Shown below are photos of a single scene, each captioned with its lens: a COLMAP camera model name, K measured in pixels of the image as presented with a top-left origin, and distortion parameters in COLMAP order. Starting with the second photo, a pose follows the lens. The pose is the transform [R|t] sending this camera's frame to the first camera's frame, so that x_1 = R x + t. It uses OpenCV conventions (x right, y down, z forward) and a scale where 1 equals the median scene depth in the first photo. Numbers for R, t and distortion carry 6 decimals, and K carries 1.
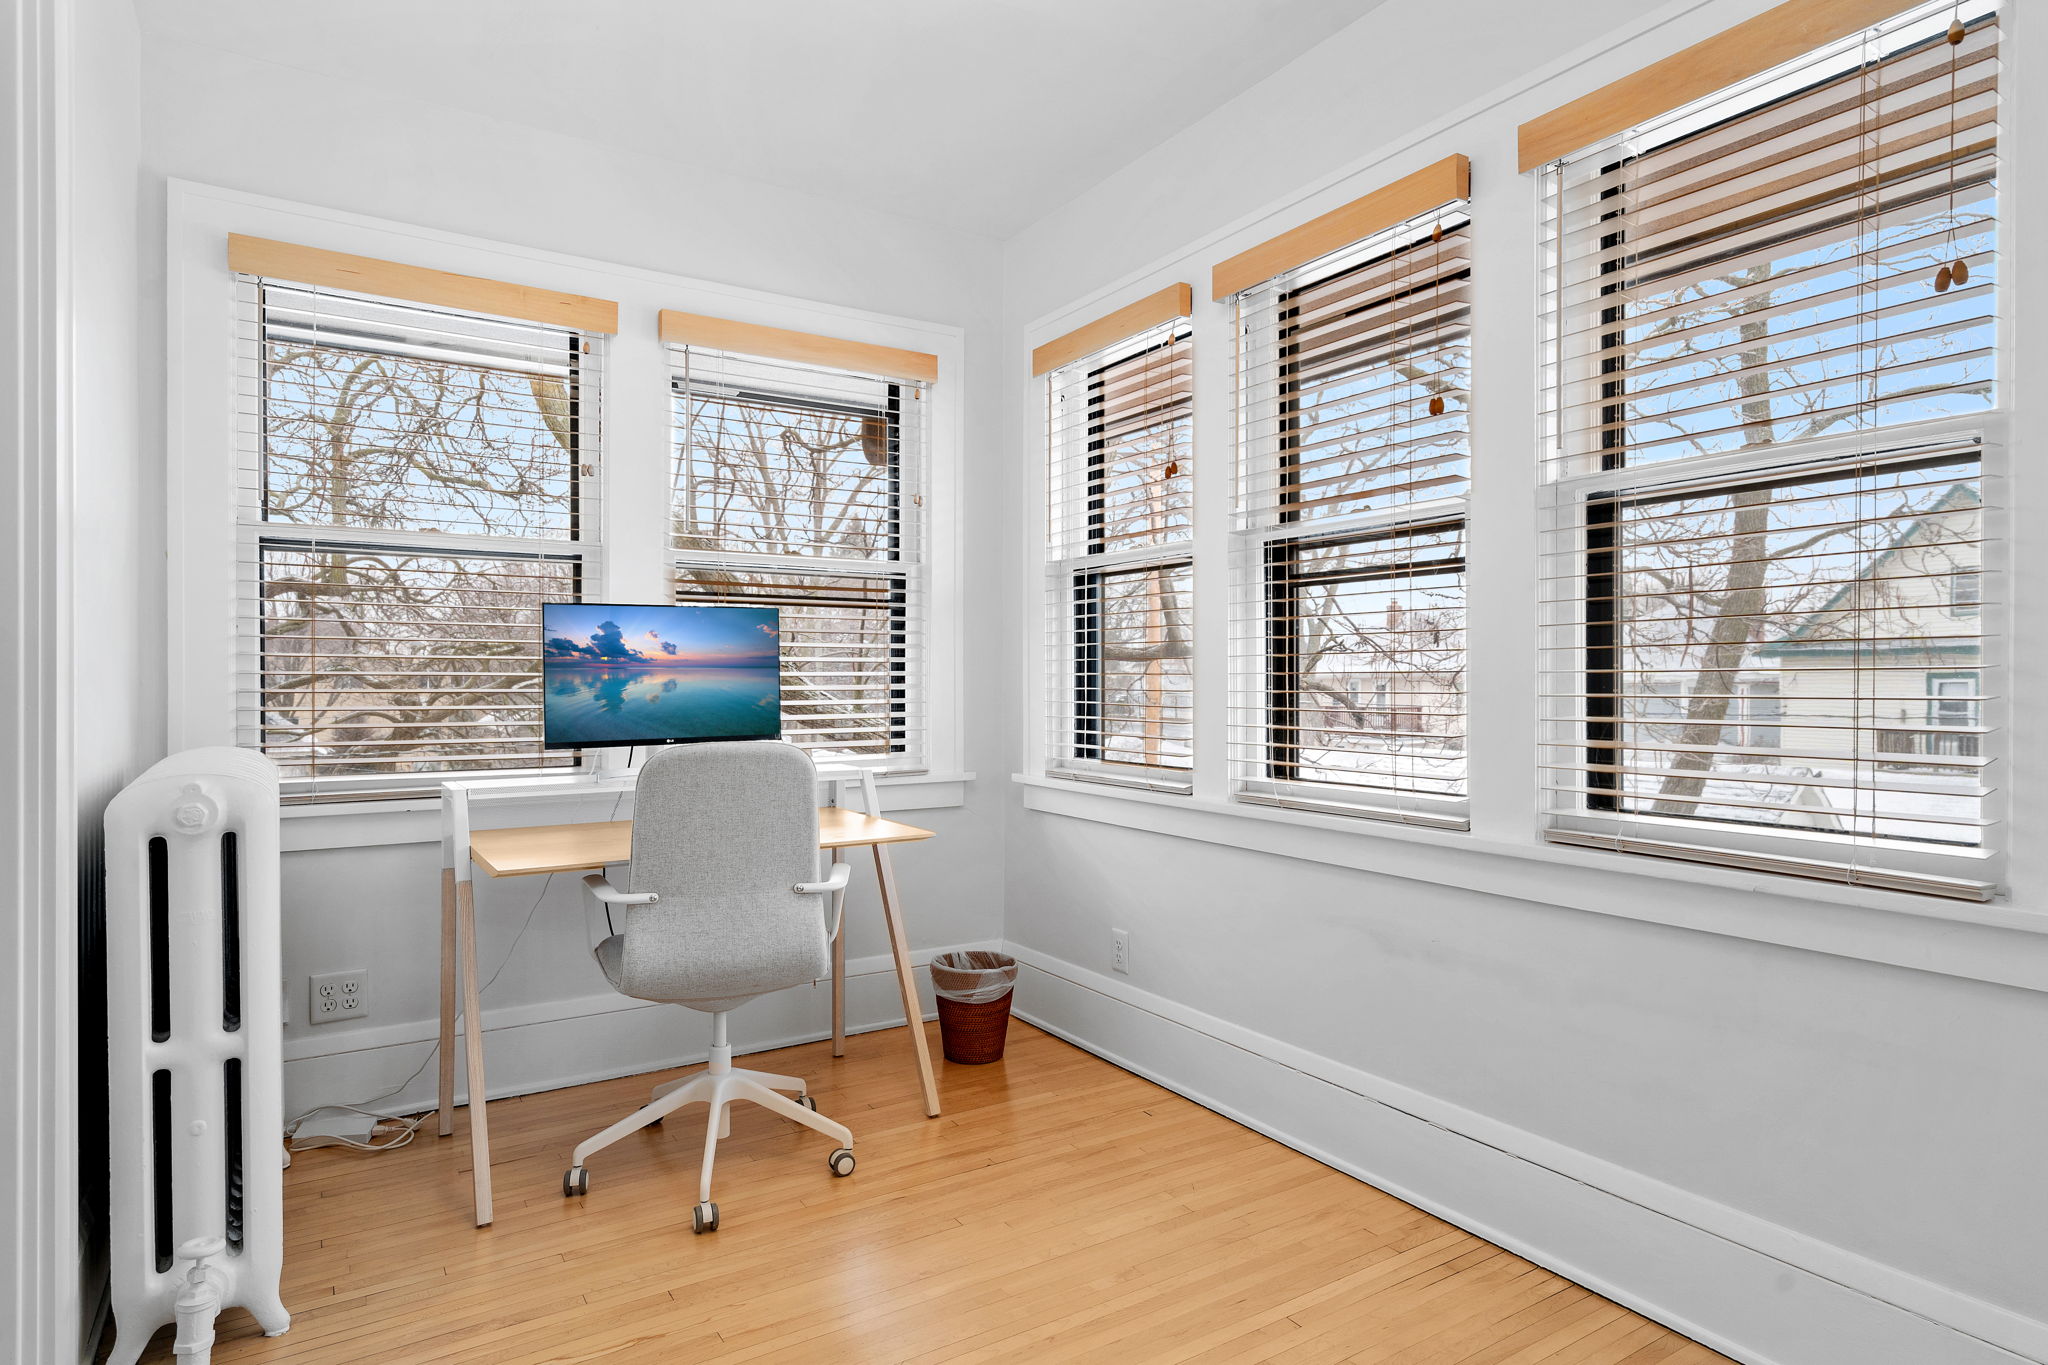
lens RADIAL K [[1147.0, 0, 1030.5], [0, 1147.0, 690.4], [0, 0, 1]] dist [-0.000753, -0.000214]
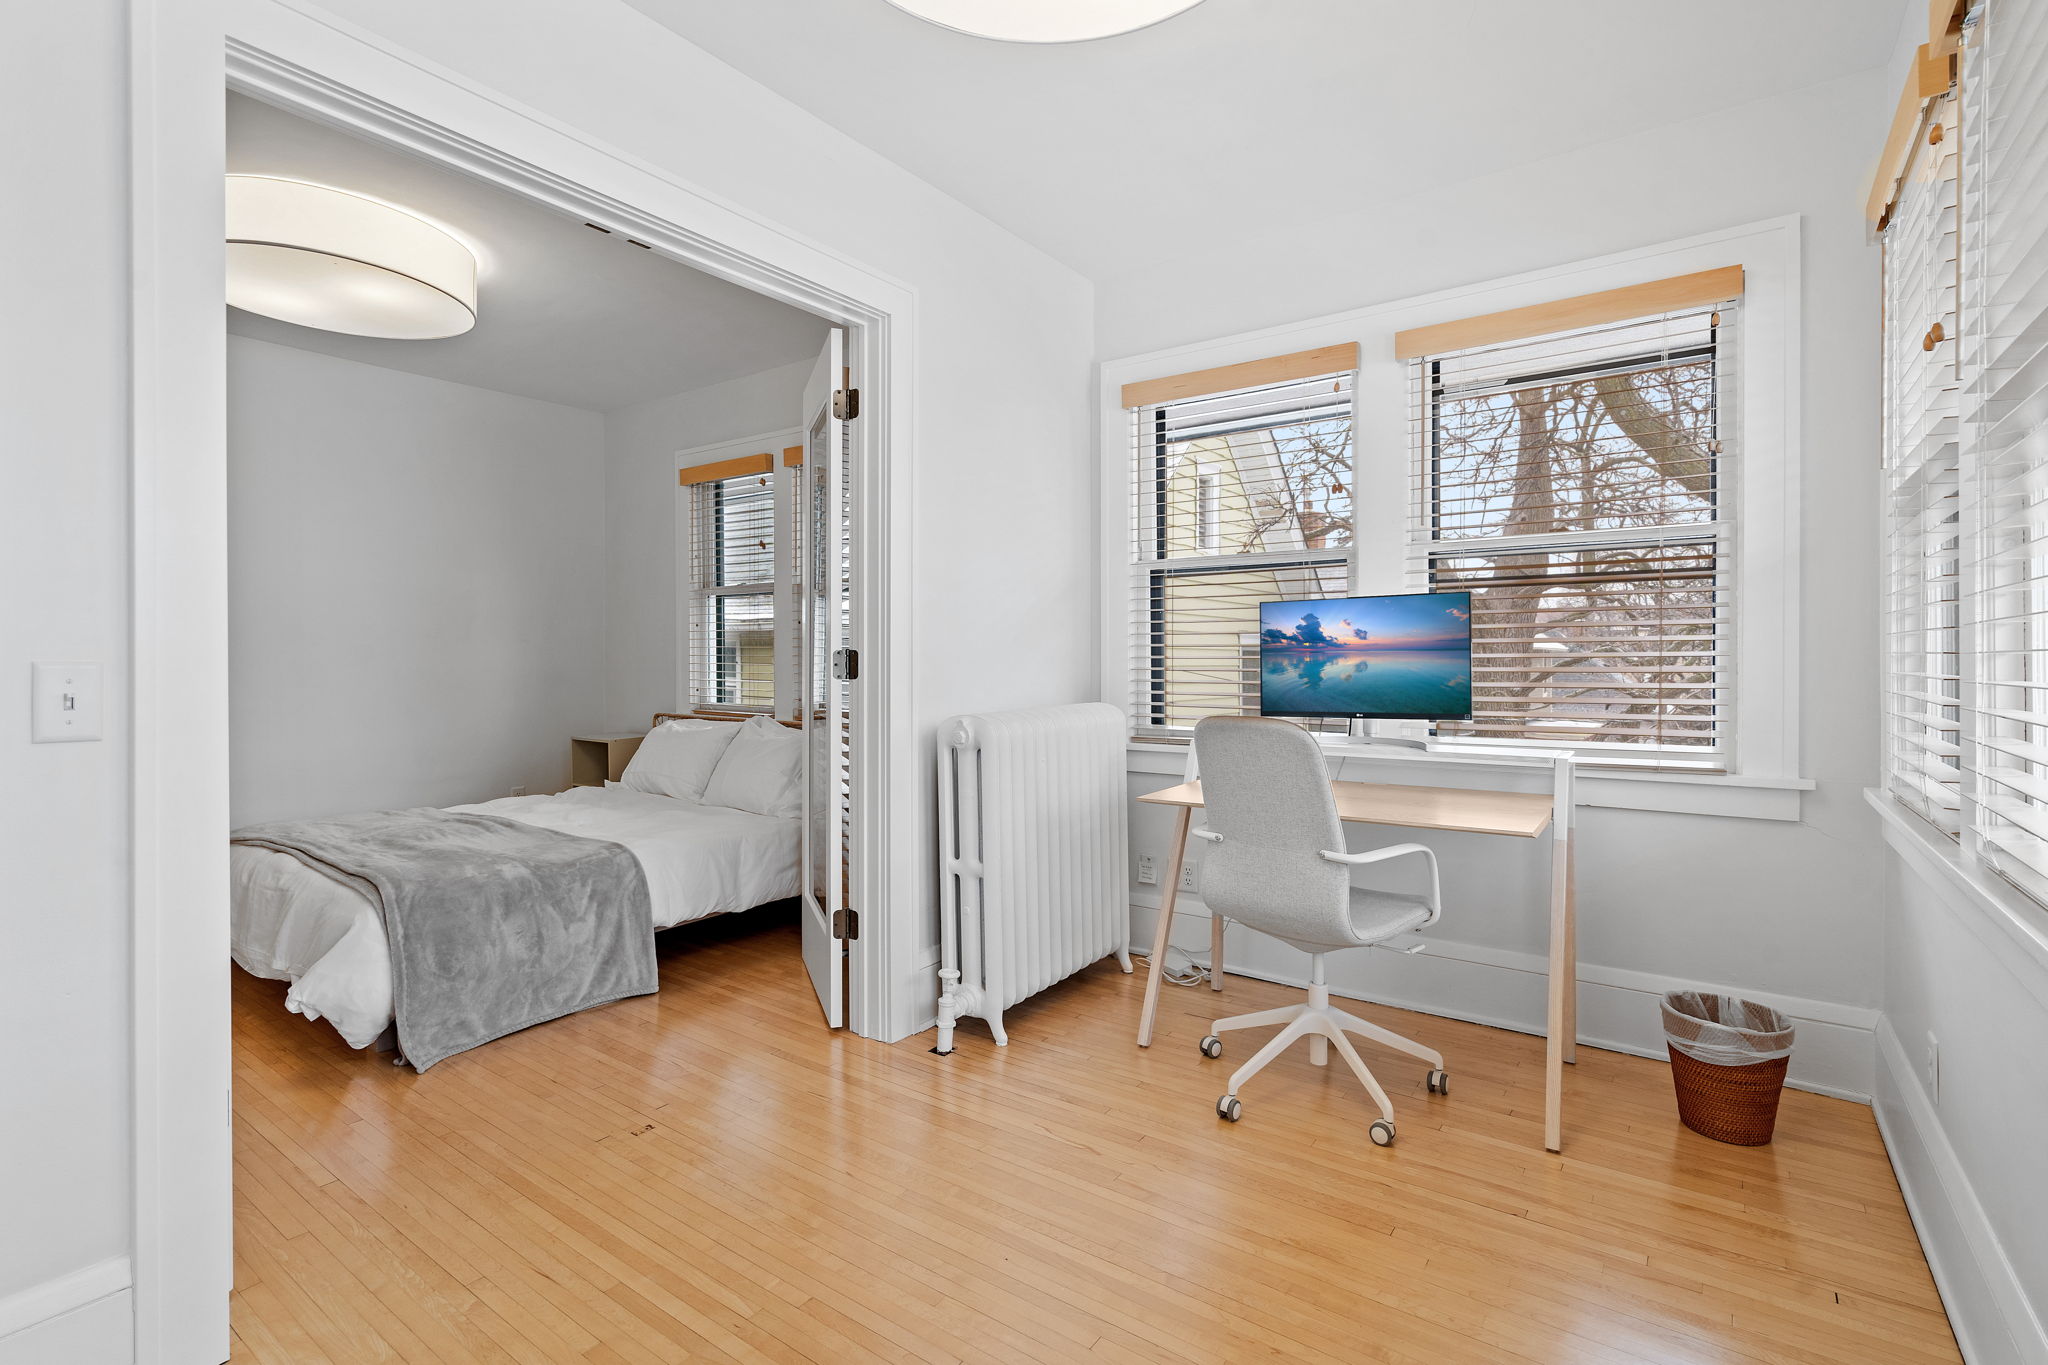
lens RADIAL K [[955.2, 0, 1014.0], [0, 955.2, 668.7], [0, 0, 1]] dist [0.002464, 0.000485]
pose [[0.361211, 0.008006, -0.932450, 0.458937], [-0.004593, 0.999966, 0.006807, -0.007231], [0.932473, 0.001824, 0.361235, 0.340819]]
